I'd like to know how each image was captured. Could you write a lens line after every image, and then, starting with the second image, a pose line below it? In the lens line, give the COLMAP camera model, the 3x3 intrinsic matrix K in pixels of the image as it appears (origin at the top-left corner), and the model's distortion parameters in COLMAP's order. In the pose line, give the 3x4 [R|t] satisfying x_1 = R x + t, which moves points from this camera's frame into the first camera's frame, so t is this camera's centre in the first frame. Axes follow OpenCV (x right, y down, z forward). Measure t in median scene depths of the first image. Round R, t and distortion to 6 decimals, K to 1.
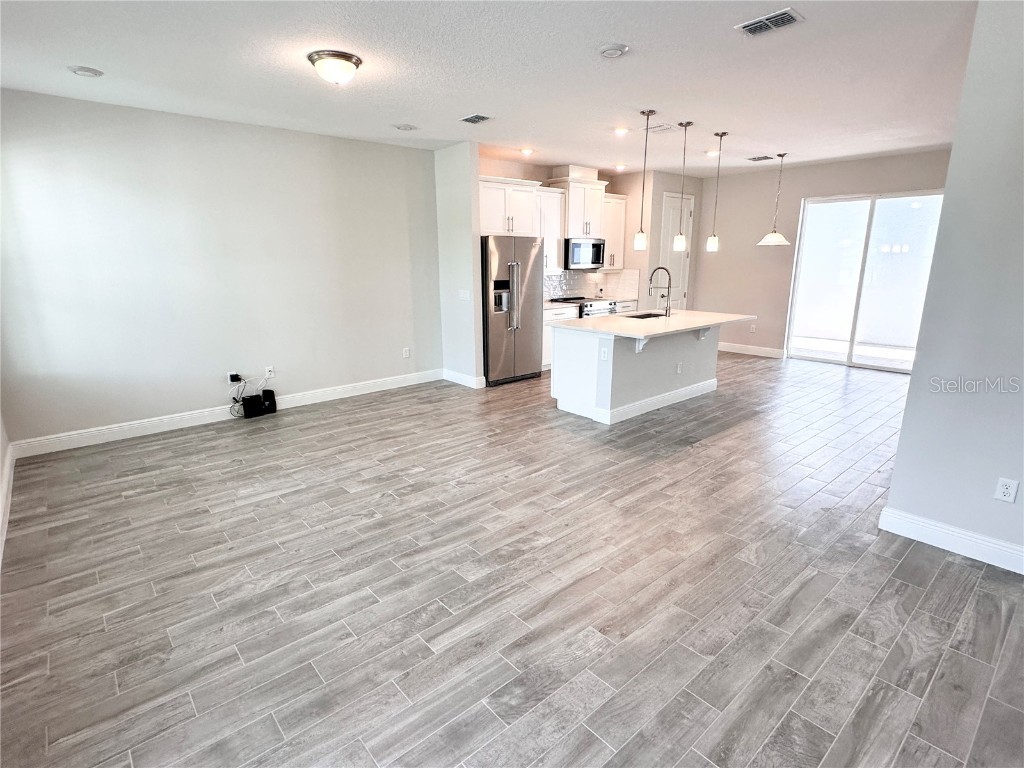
lens RADIAL K [[525.2, 0, 514.2], [0, 525.2, 390.0], [0, 0, 1]] dist [-0.010683, 0.000490]
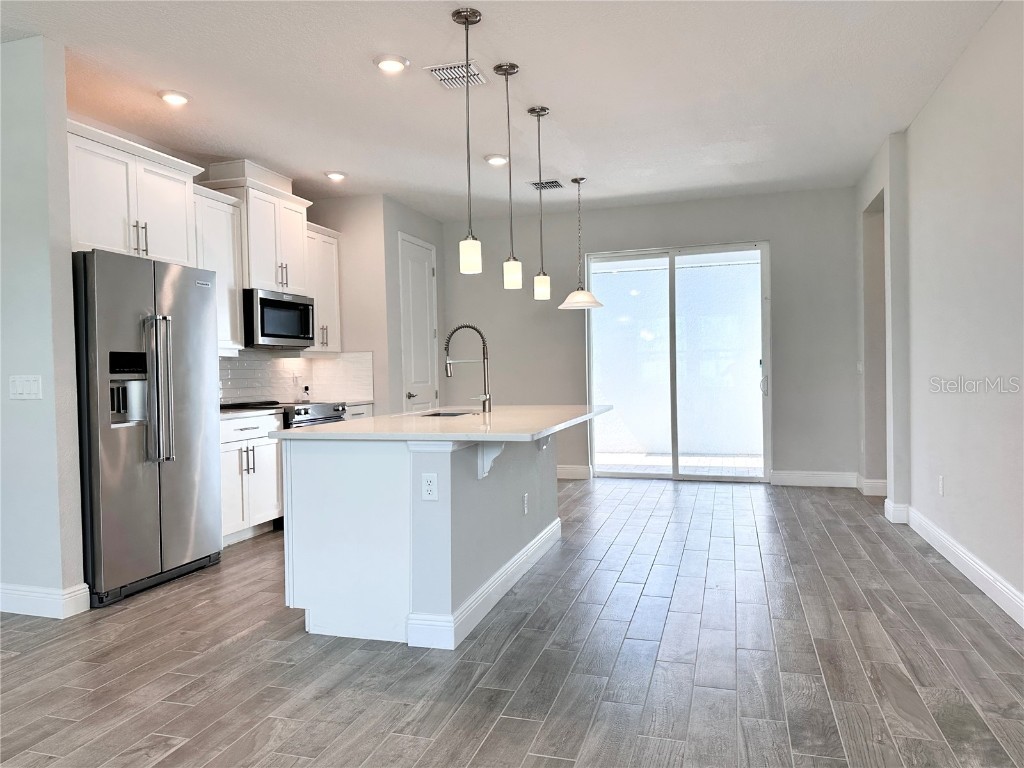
lens RADIAL K [[714.0, 0, 510.5], [0, 714.0, 381.7], [0, 0, 1]] dist [0.047579, -0.068905]
pose [[0.849190, -0.019902, 0.527713, -0.084080], [0.145516, 0.969421, -0.197604, -0.023376], [-0.507643, 0.244594, 0.826119, 0.413421]]
